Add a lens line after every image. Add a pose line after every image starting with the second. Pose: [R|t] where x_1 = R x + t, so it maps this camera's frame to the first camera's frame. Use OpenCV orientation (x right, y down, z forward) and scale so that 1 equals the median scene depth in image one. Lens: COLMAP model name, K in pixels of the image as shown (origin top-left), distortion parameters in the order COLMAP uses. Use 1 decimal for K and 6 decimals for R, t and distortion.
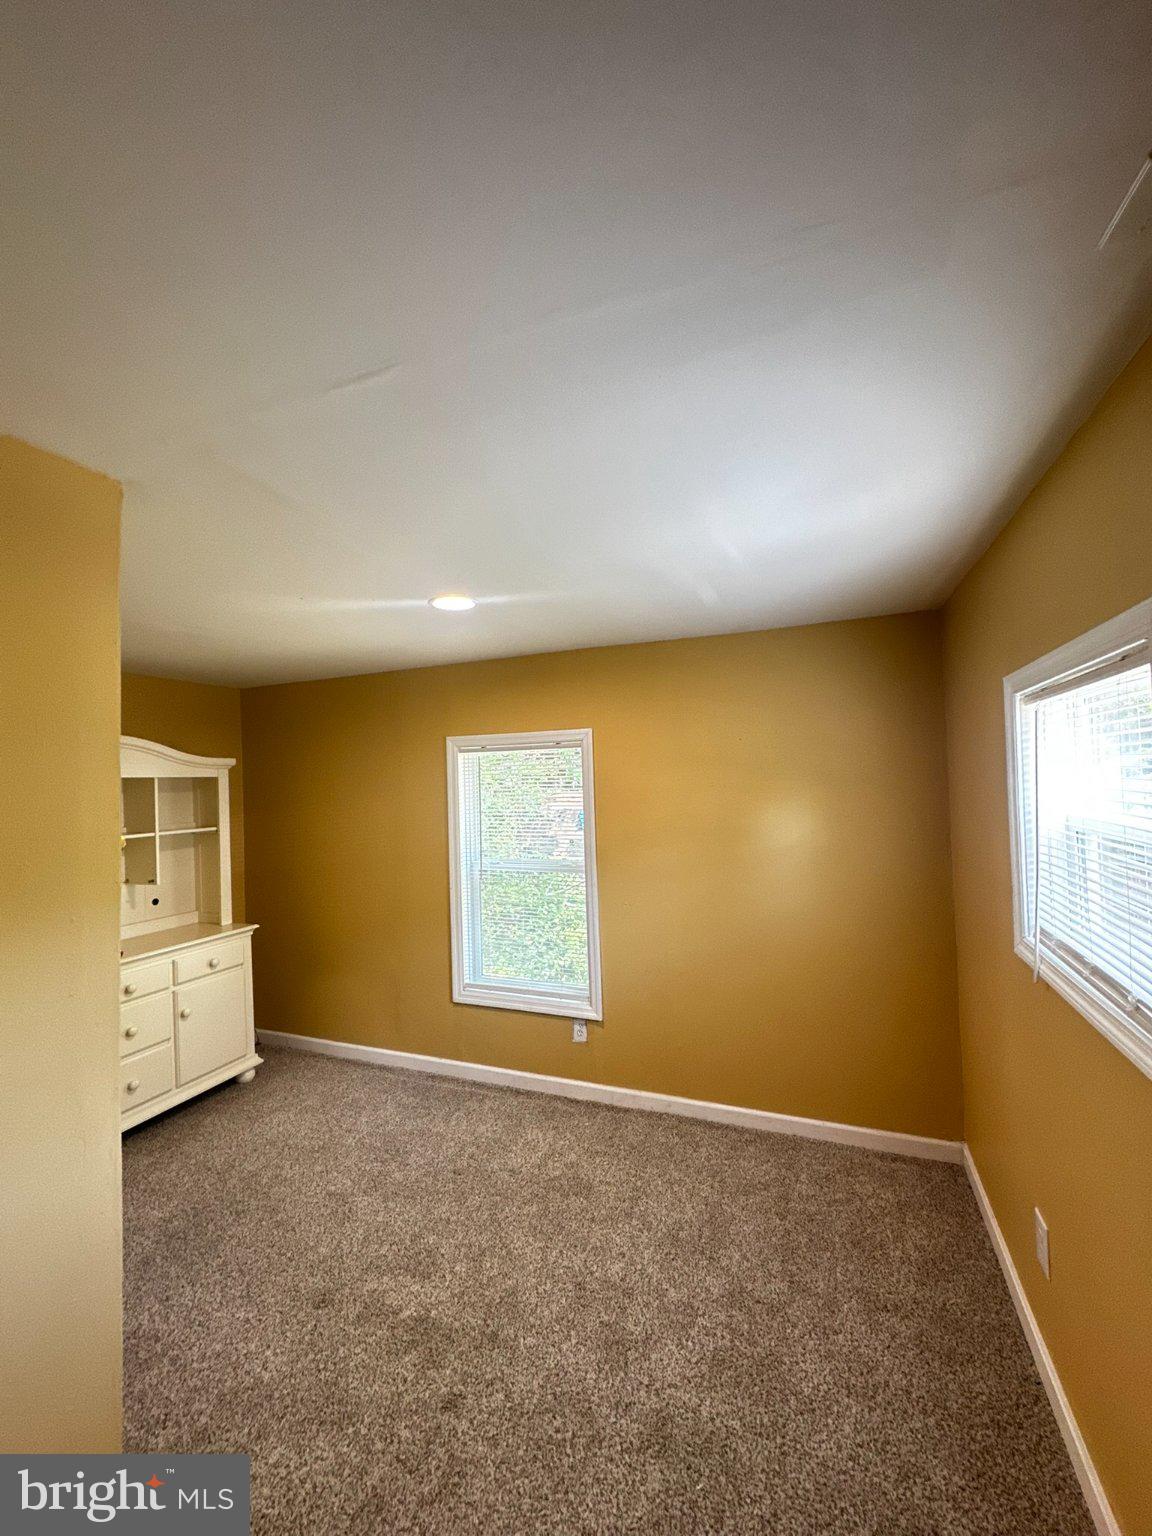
lens RADIAL K [[614.4, 0, 576.1], [0, 614.4, 767.6], [0, 0, 1]] dist [-0.002104, 0.001384]
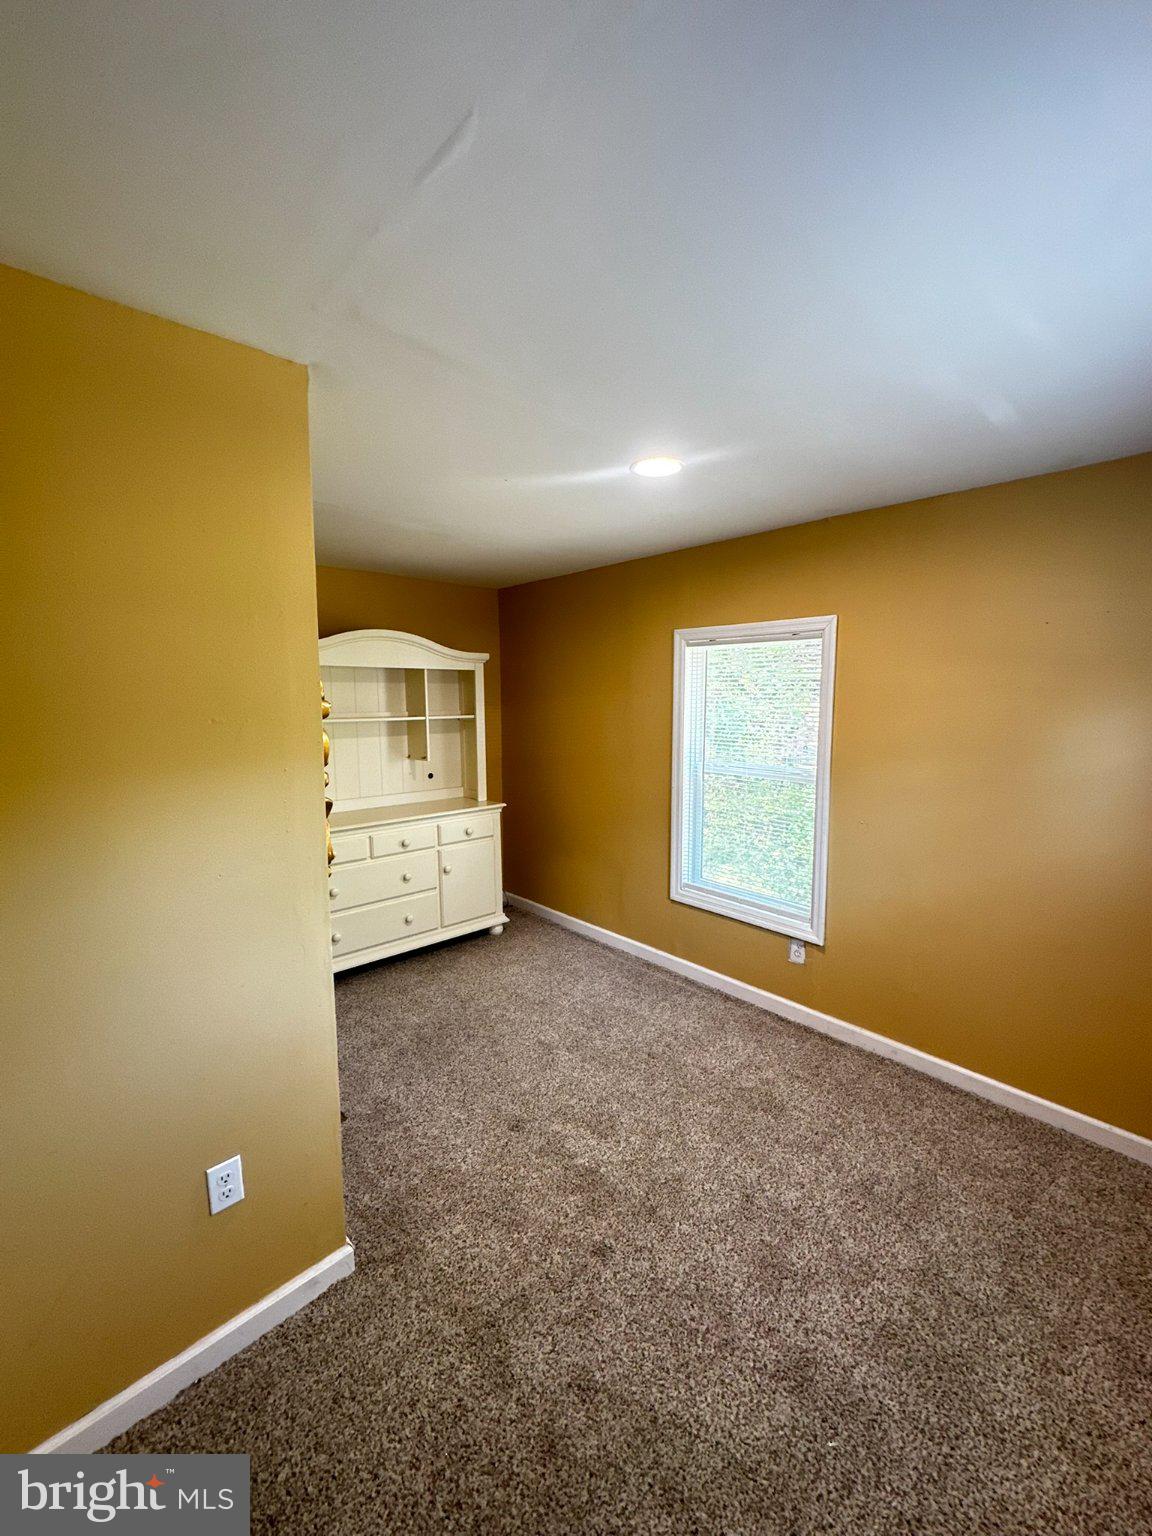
lens RADIAL K [[614.4, 0, 576.7], [0, 614.4, 767.3], [0, 0, 1]] dist [-0.002104, 0.001384]
pose [[0.903919, 0.078916, -0.420359, 0.082562], [-0.015913, 0.988355, 0.151329, 0.023293], [0.427407, -0.130100, 0.894649, 0.077943]]
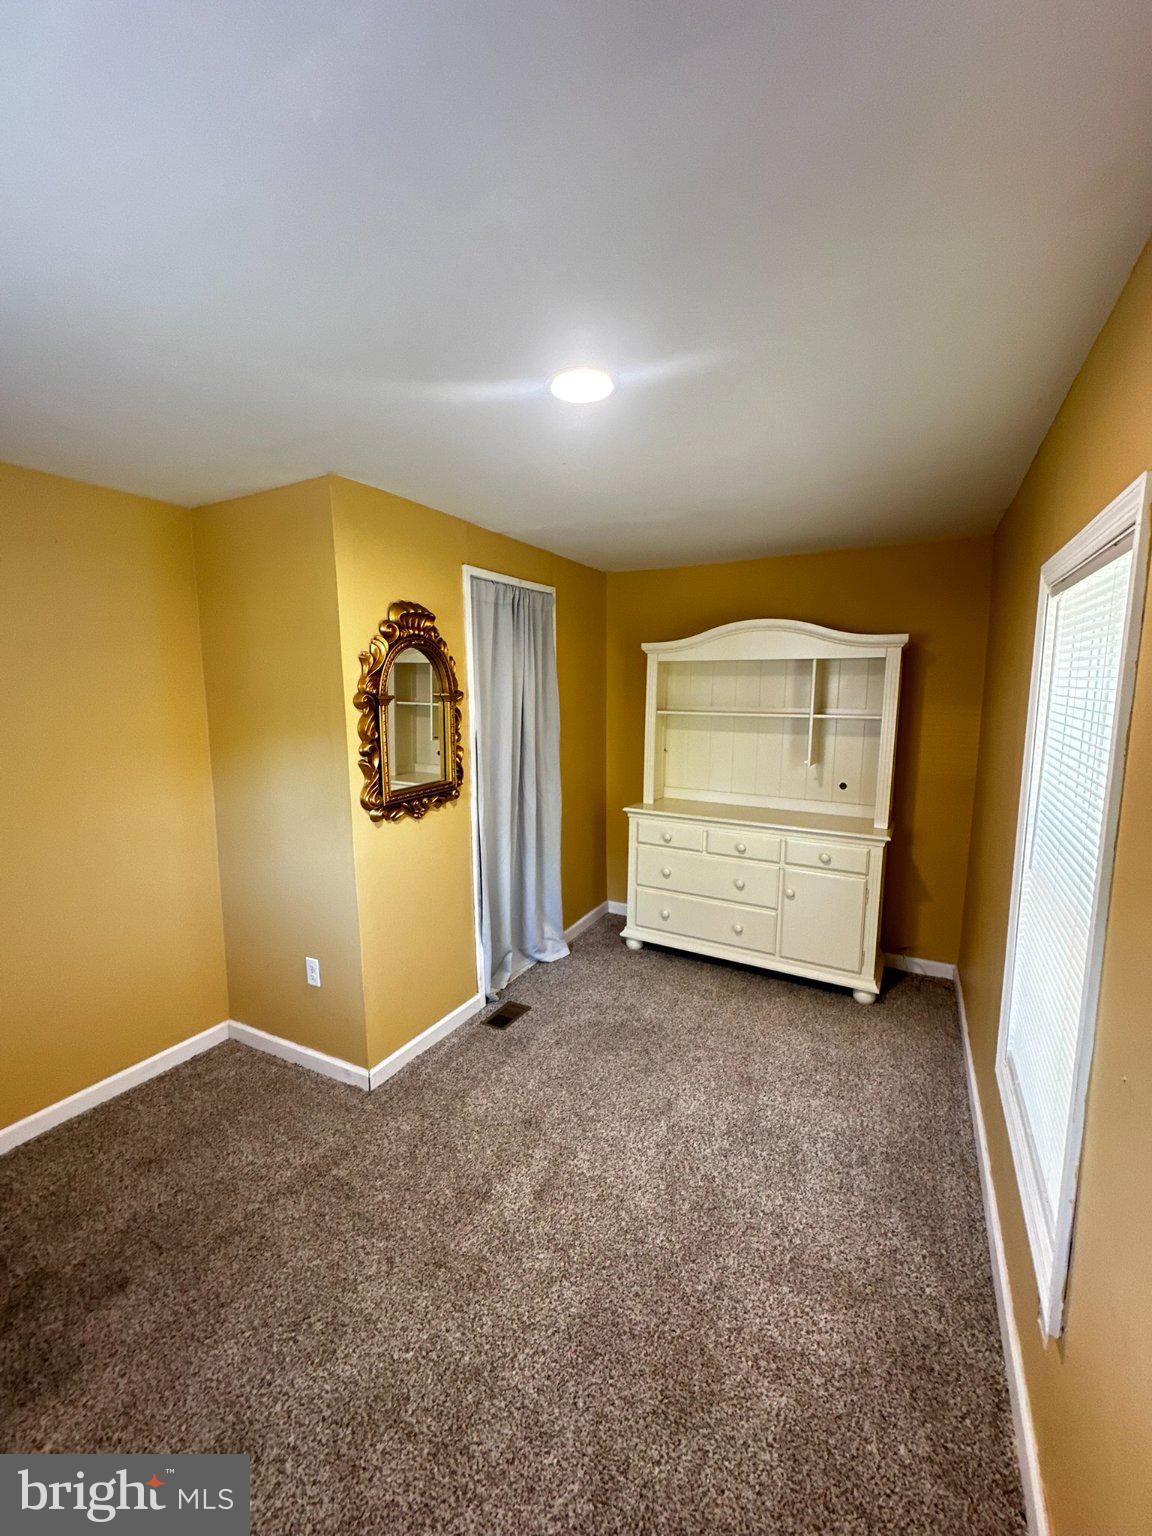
lens RADIAL K [[614.4, 0, 575.0], [0, 614.4, 763.8], [0, 0, 1]] dist [-0.002104, 0.001384]
pose [[-0.119702, 0.156267, -0.980435, 0.417329], [0.028814, 0.987666, 0.153901, 0.022742], [0.992392, -0.009828, -0.122728, 0.864908]]
